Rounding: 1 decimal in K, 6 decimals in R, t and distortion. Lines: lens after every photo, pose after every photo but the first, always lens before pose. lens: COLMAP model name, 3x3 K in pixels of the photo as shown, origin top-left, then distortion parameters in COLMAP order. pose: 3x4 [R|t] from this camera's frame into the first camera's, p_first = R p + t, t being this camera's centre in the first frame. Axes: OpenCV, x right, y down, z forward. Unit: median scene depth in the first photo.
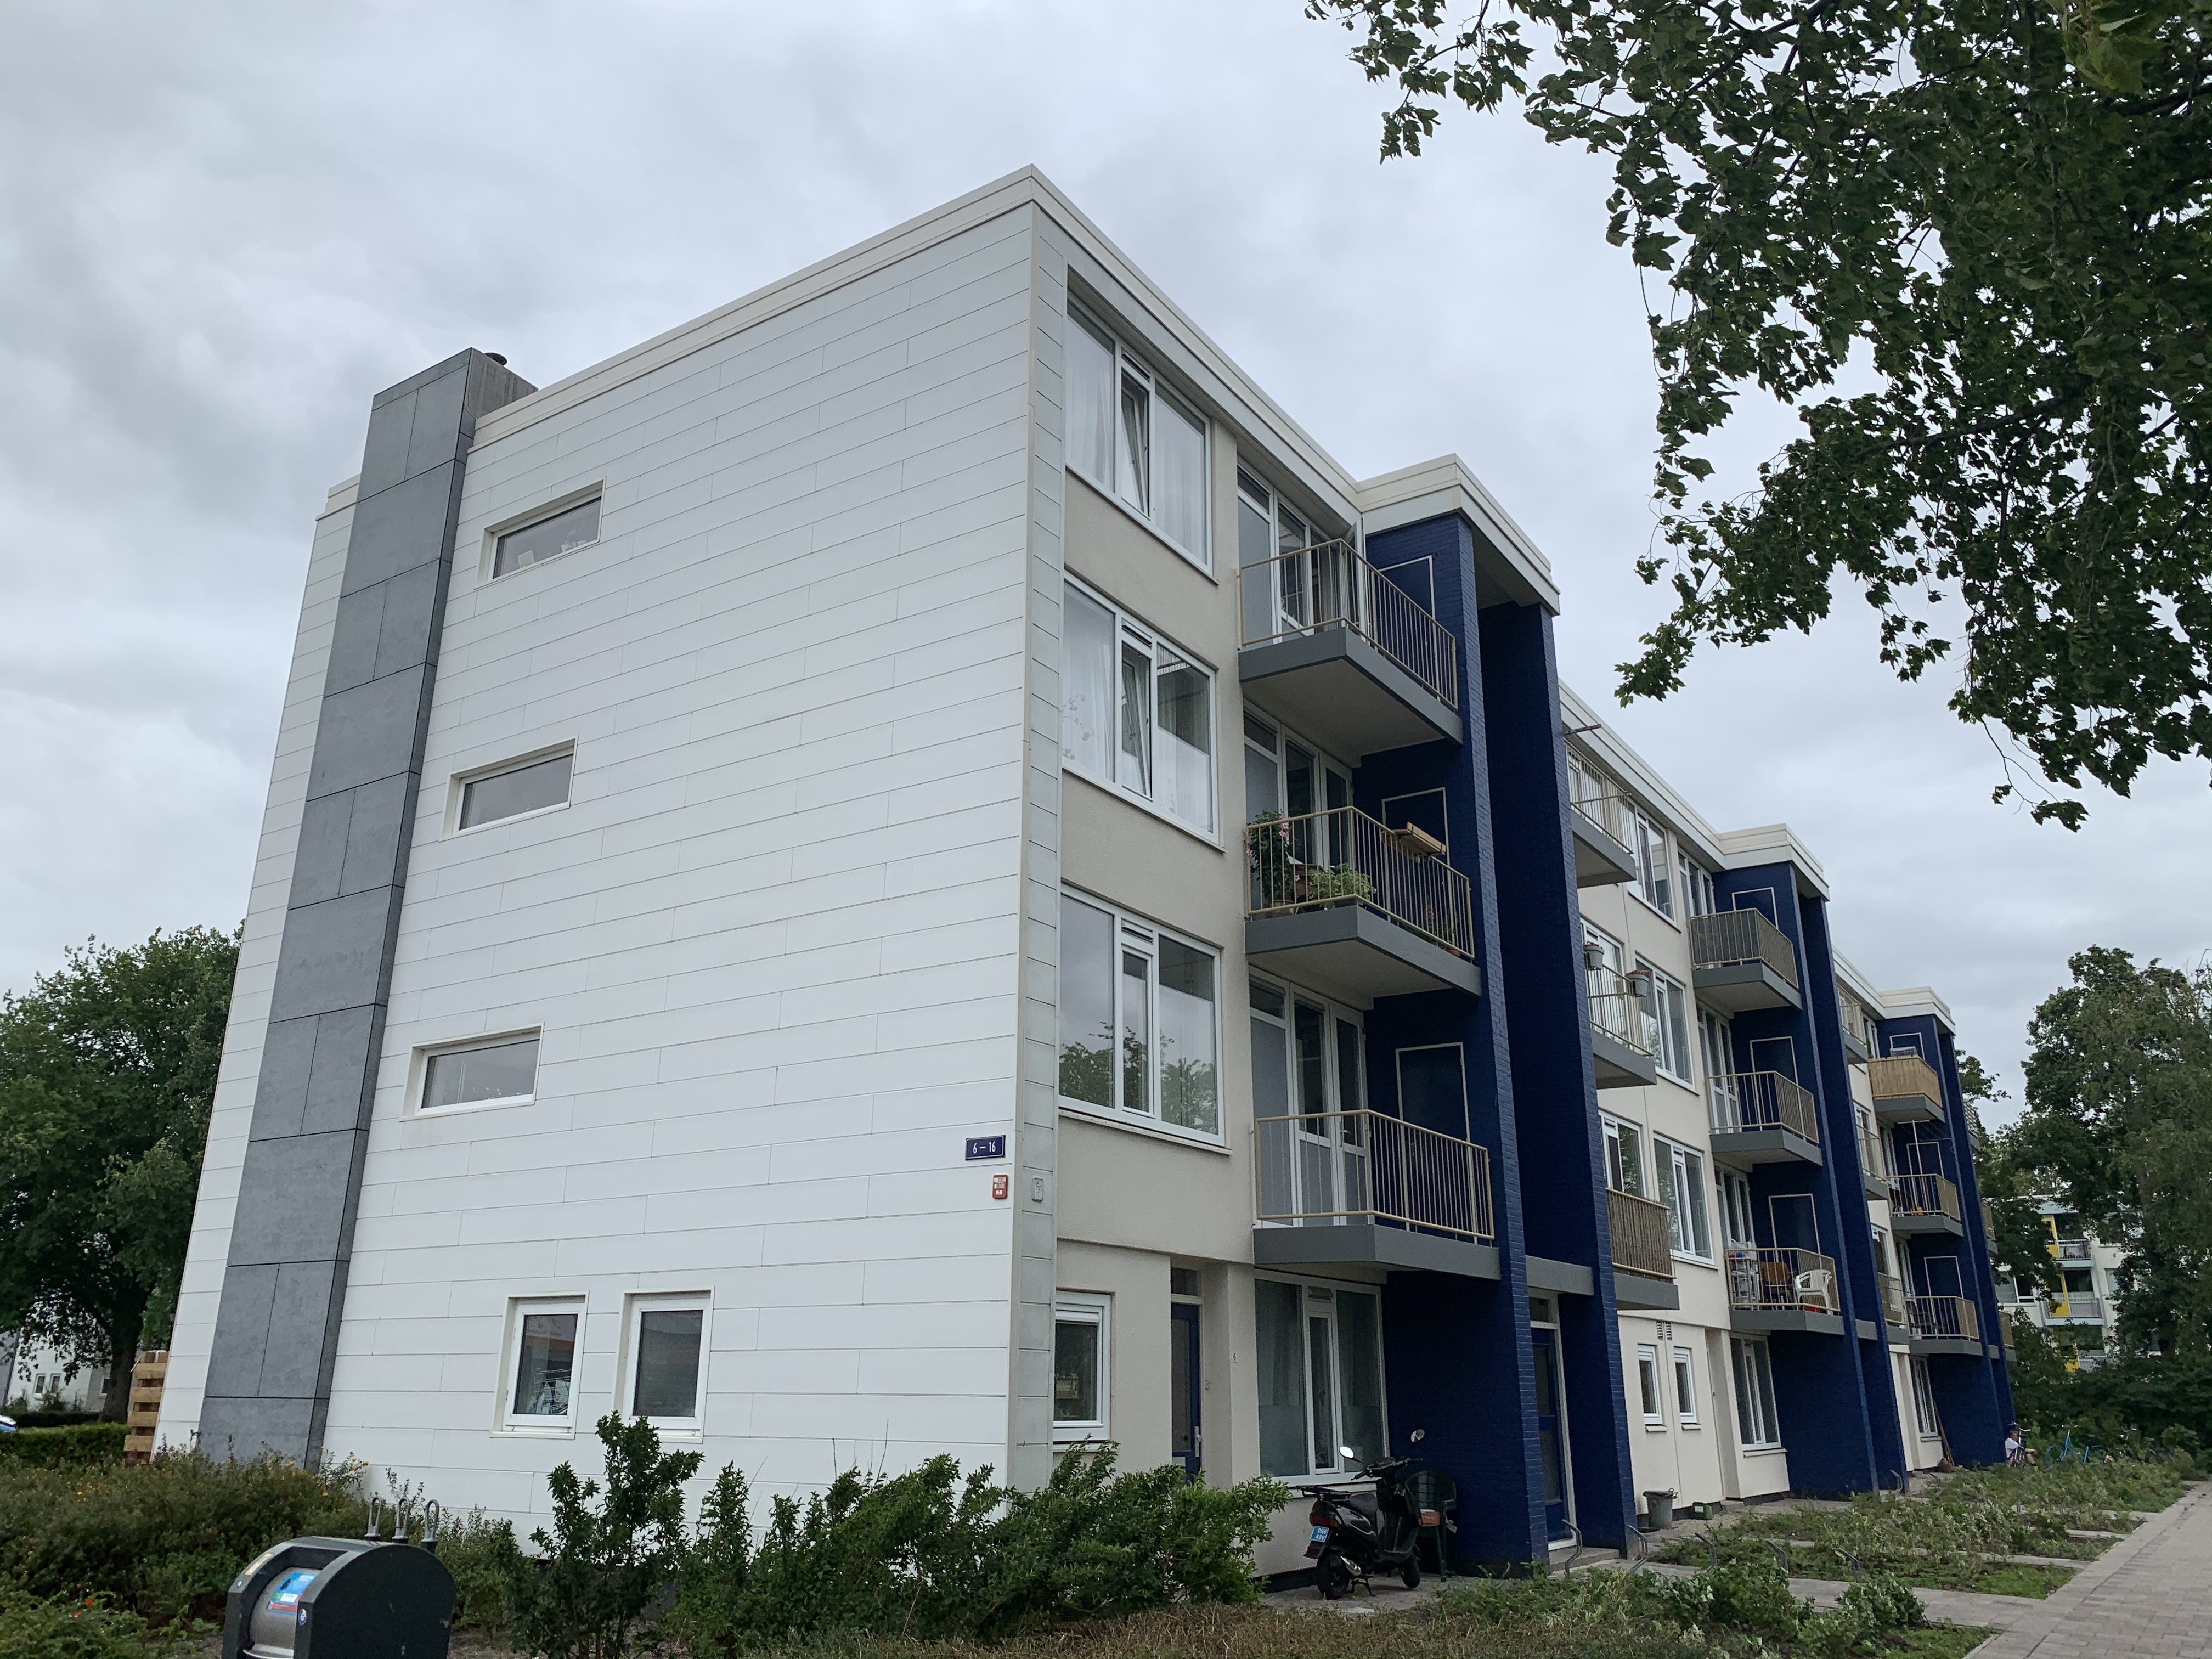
lens RADIAL K [[1689.1, 0, 1106.0], [0, 1689.1, 829.5], [0, 0, 1]] dist [0.130846, -0.326518]
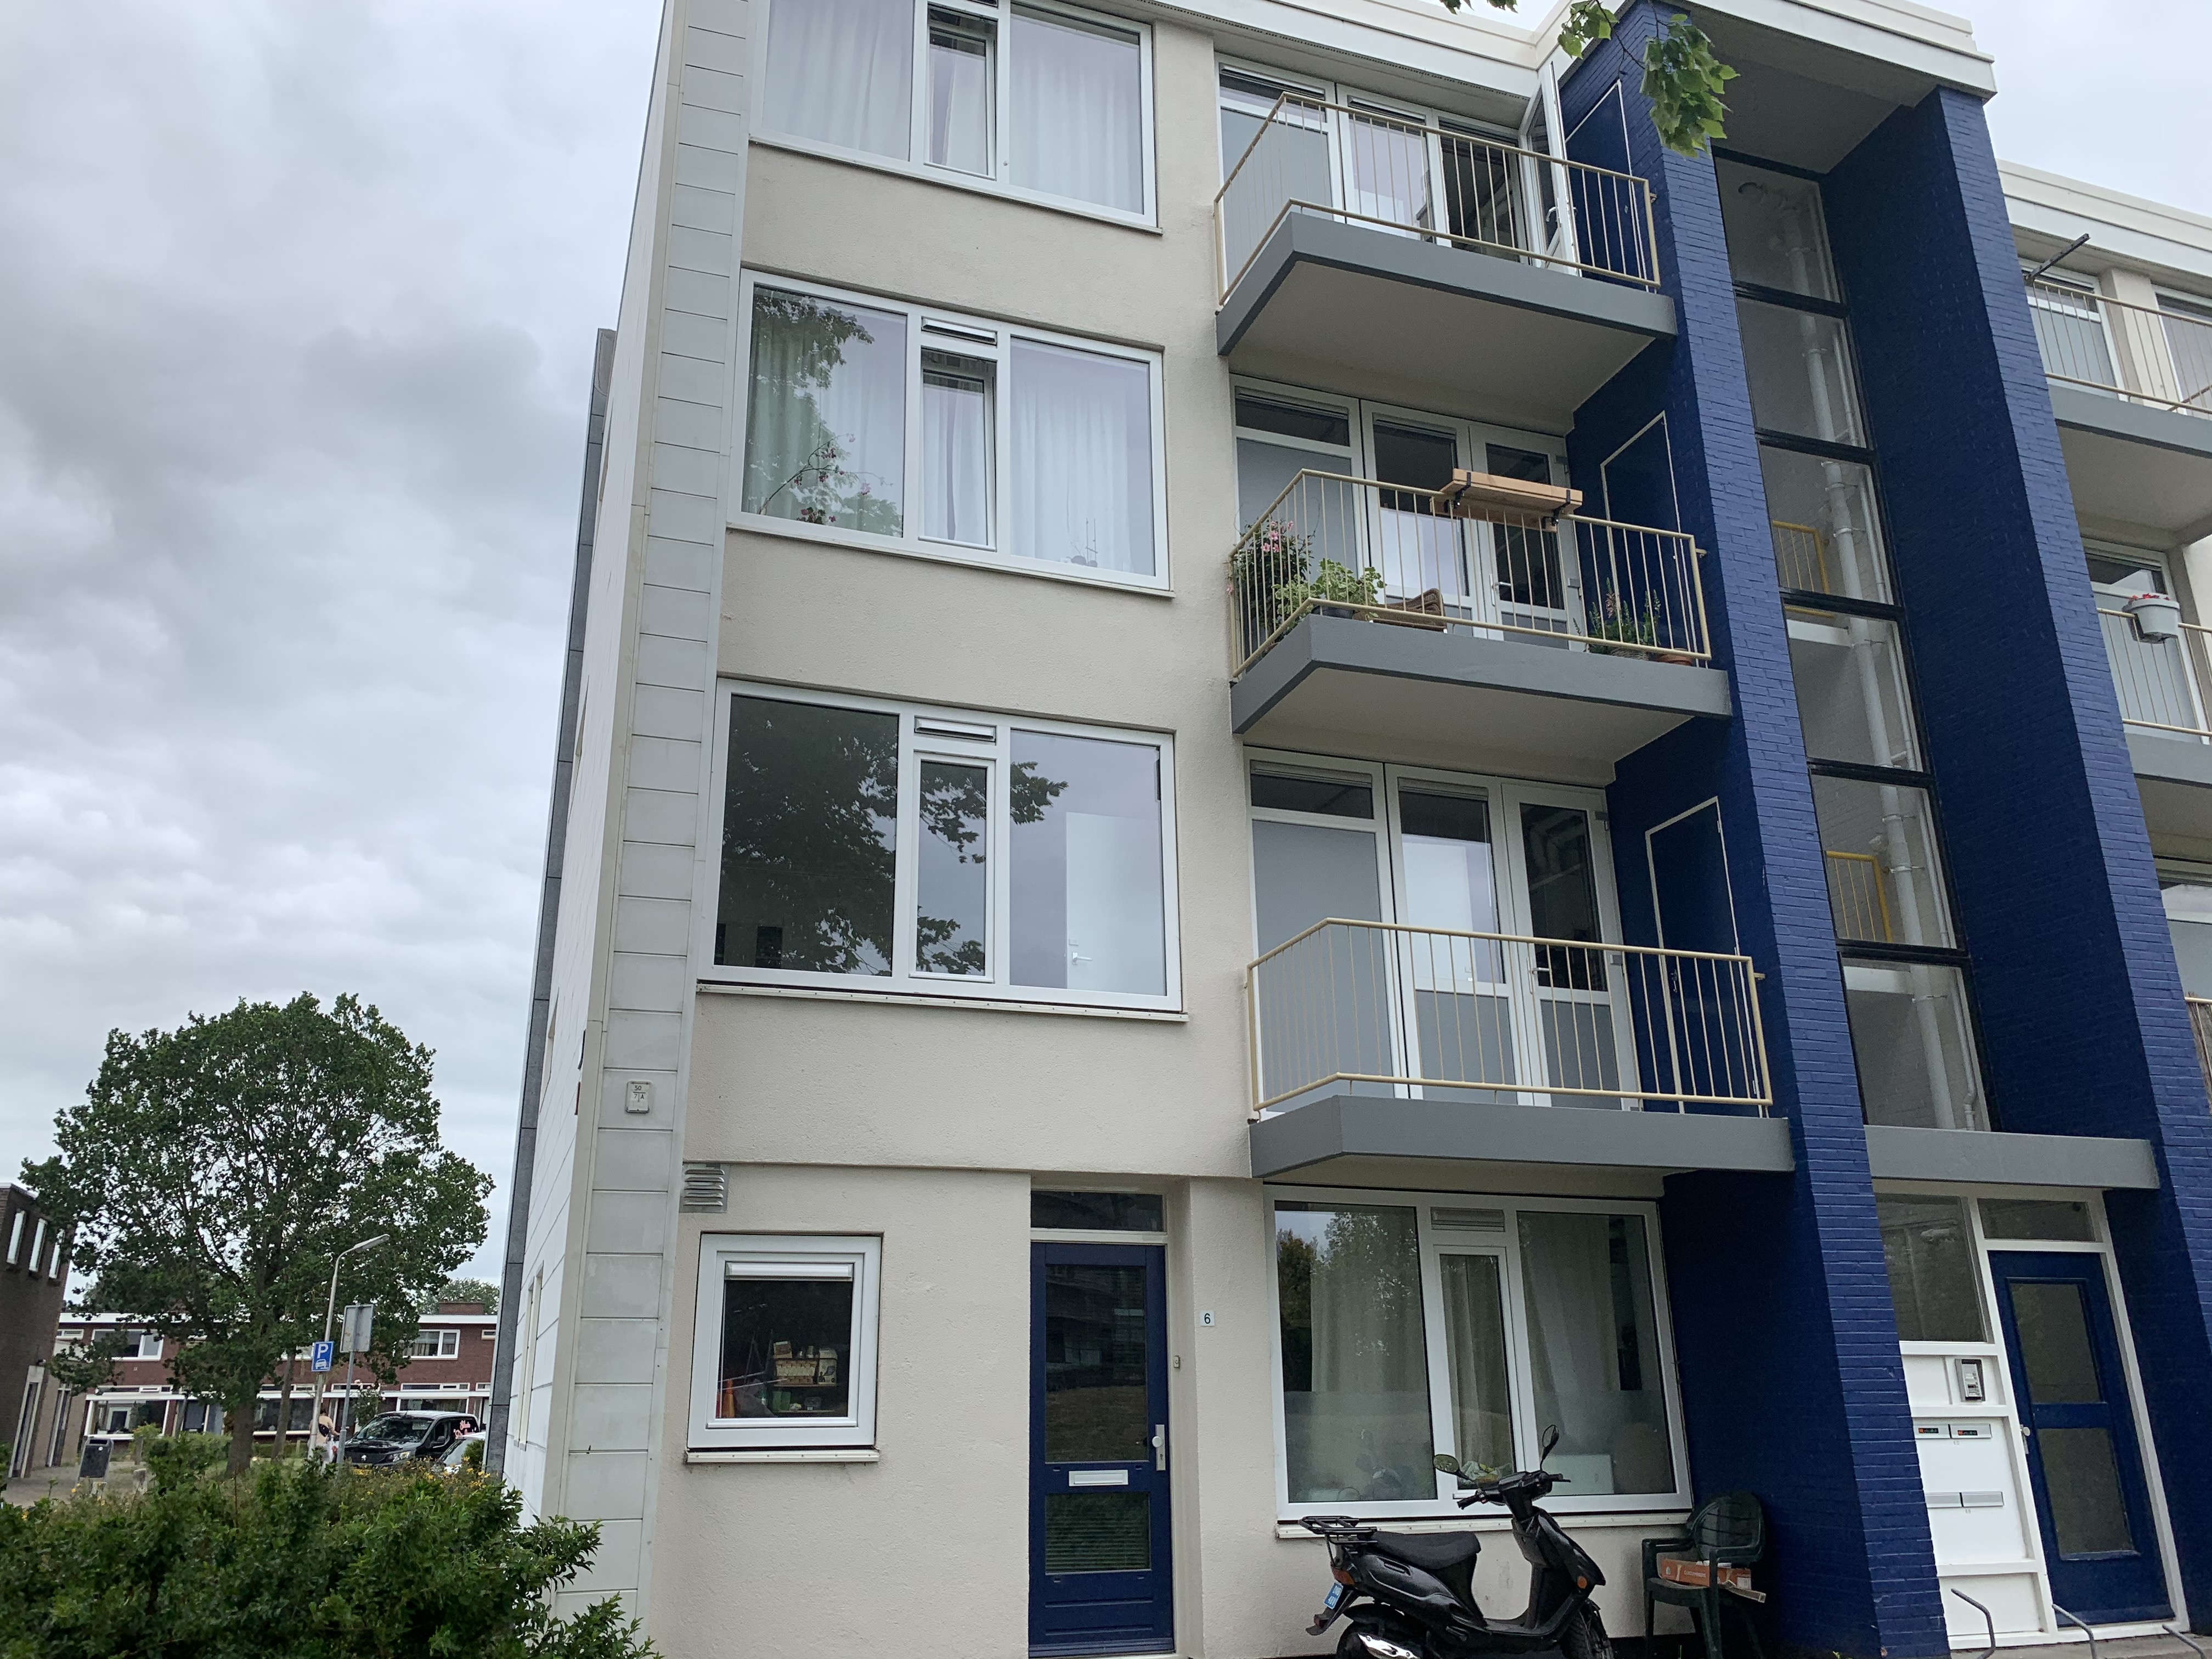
lens RADIAL K [[1731.6, 0, 1064.5], [0, 1731.6, 823.9], [0, 0, 1]] dist [0.059593, -0.048797]
pose [[0.804570, -0.206233, -0.556898, 0.409569], [0.205318, 0.976534, -0.065004, 0.141085], [0.557236, -0.062041, 0.828033, 0.384660]]
